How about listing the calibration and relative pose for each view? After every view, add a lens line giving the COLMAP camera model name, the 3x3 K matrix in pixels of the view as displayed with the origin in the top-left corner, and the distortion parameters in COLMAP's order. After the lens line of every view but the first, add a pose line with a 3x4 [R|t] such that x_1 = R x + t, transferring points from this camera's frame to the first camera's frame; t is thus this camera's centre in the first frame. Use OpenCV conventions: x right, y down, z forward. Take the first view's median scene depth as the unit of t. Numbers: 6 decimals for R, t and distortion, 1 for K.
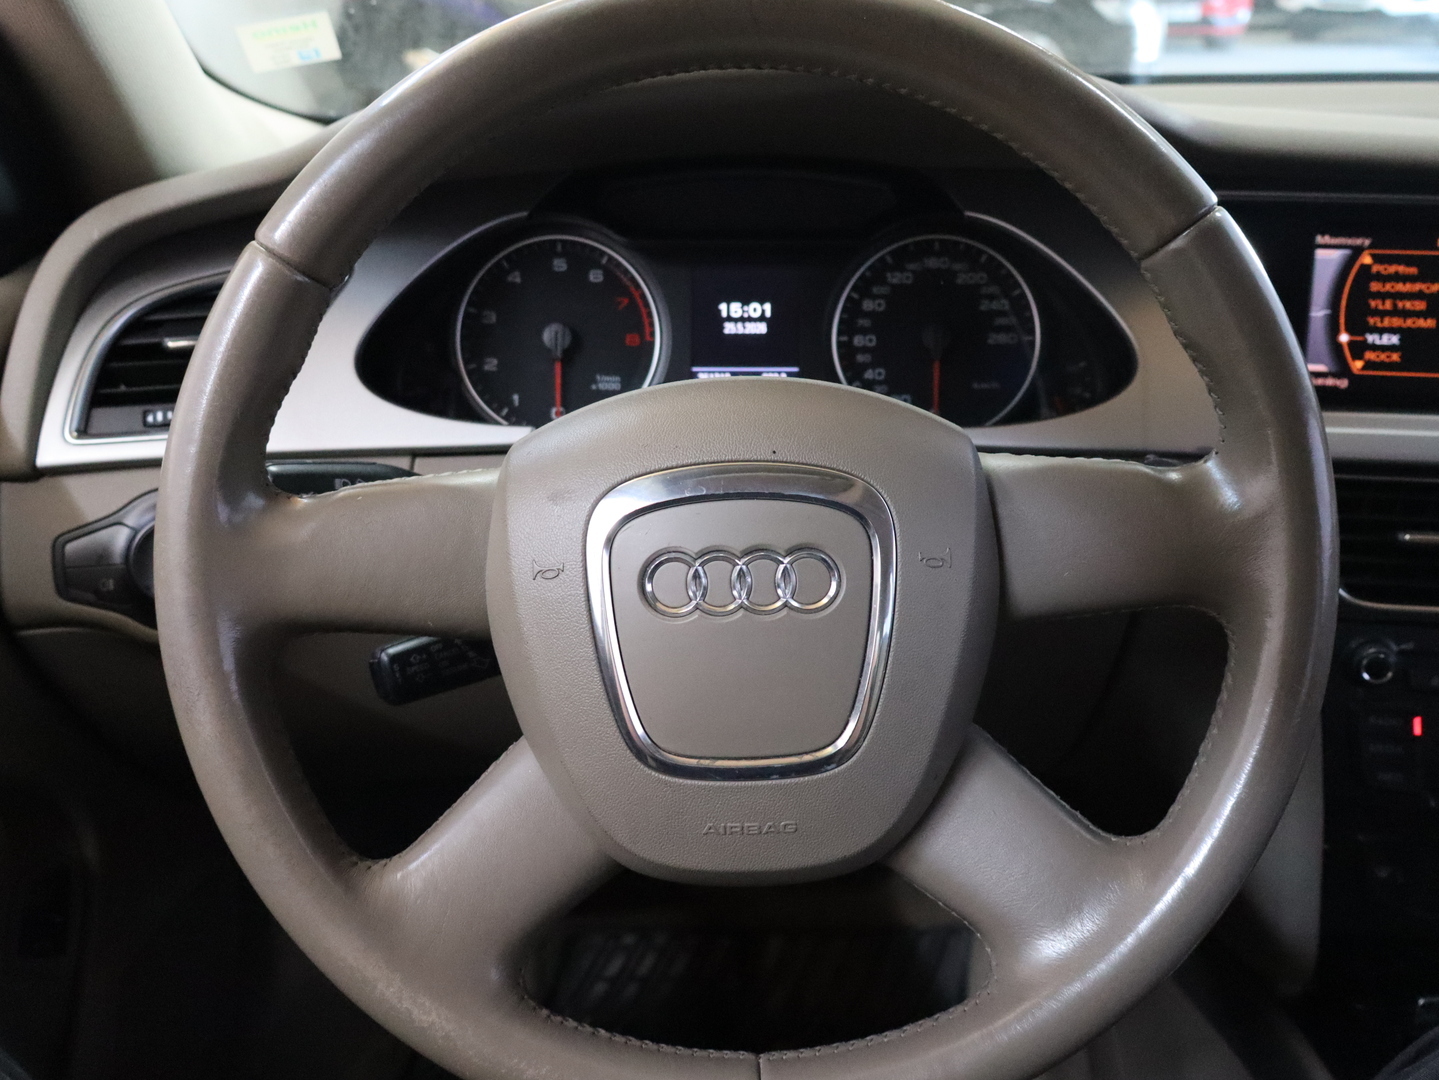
lens RADIAL K [[1346.4, 0, 717.0], [0, 1346.4, 509.6], [0, 0, 1]] dist [0.007434, -0.012652]
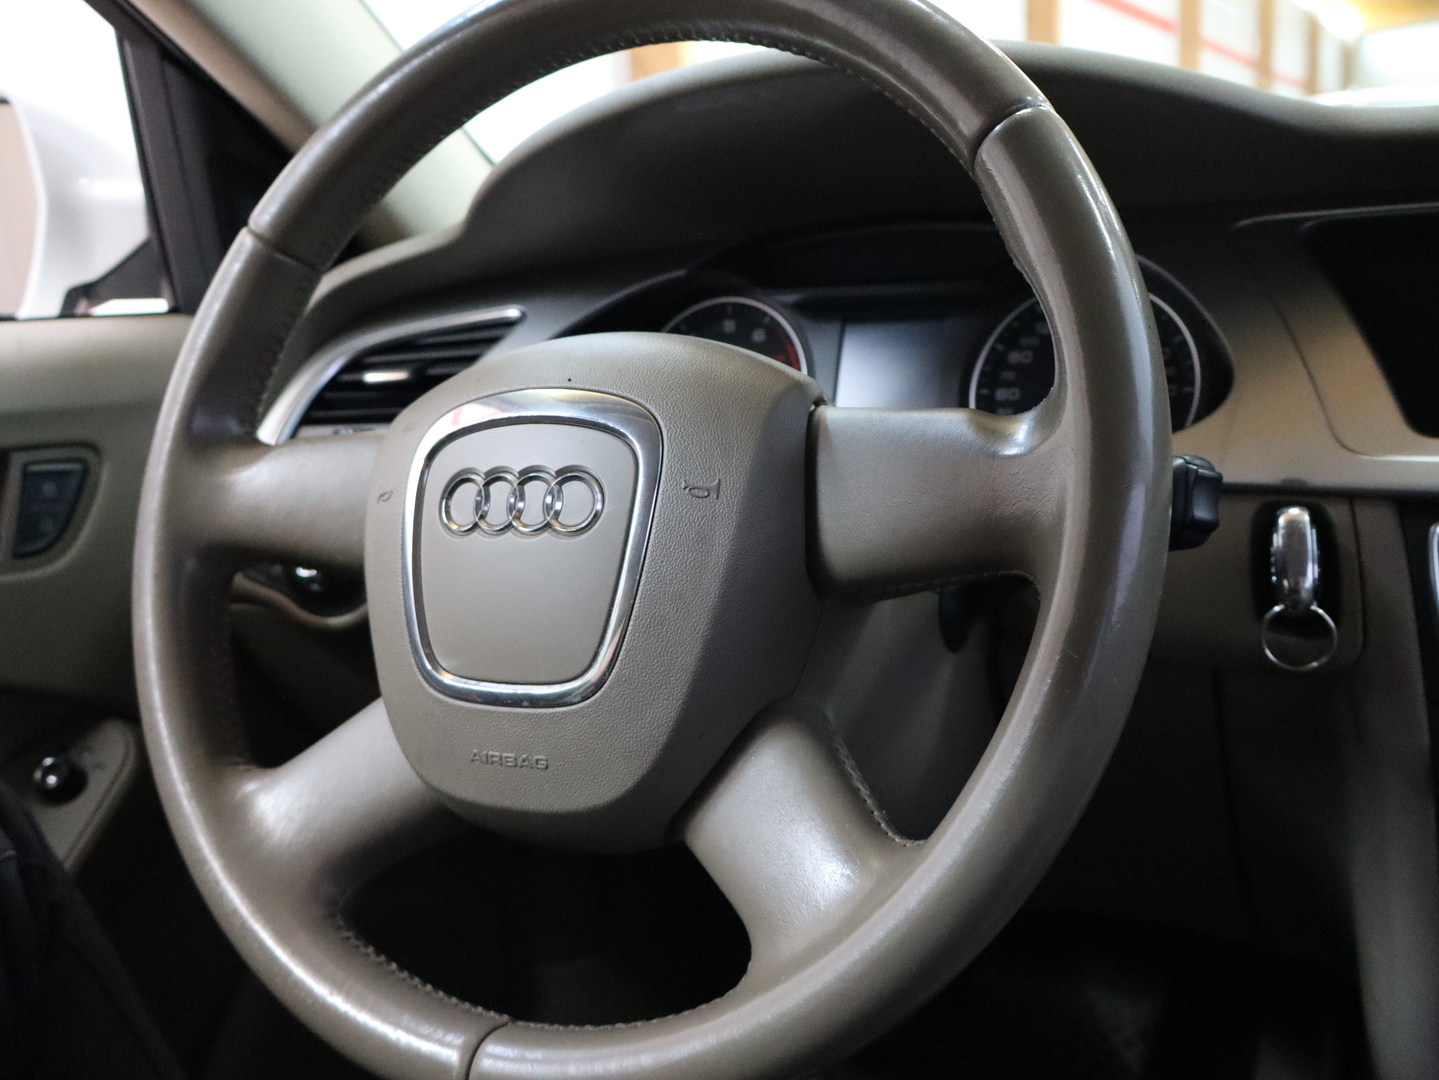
lens RADIAL K [[1346.4, 0, 717.0], [0, 1346.4, 509.6], [0, 0, 1]] dist [0.007434, -0.012652]
pose [[0.886752, 0.033266, -0.461046, 0.364009], [-0.112814, 0.982821, -0.146067, 0.111634], [0.448267, 0.181538, 0.875272, 0.110932]]
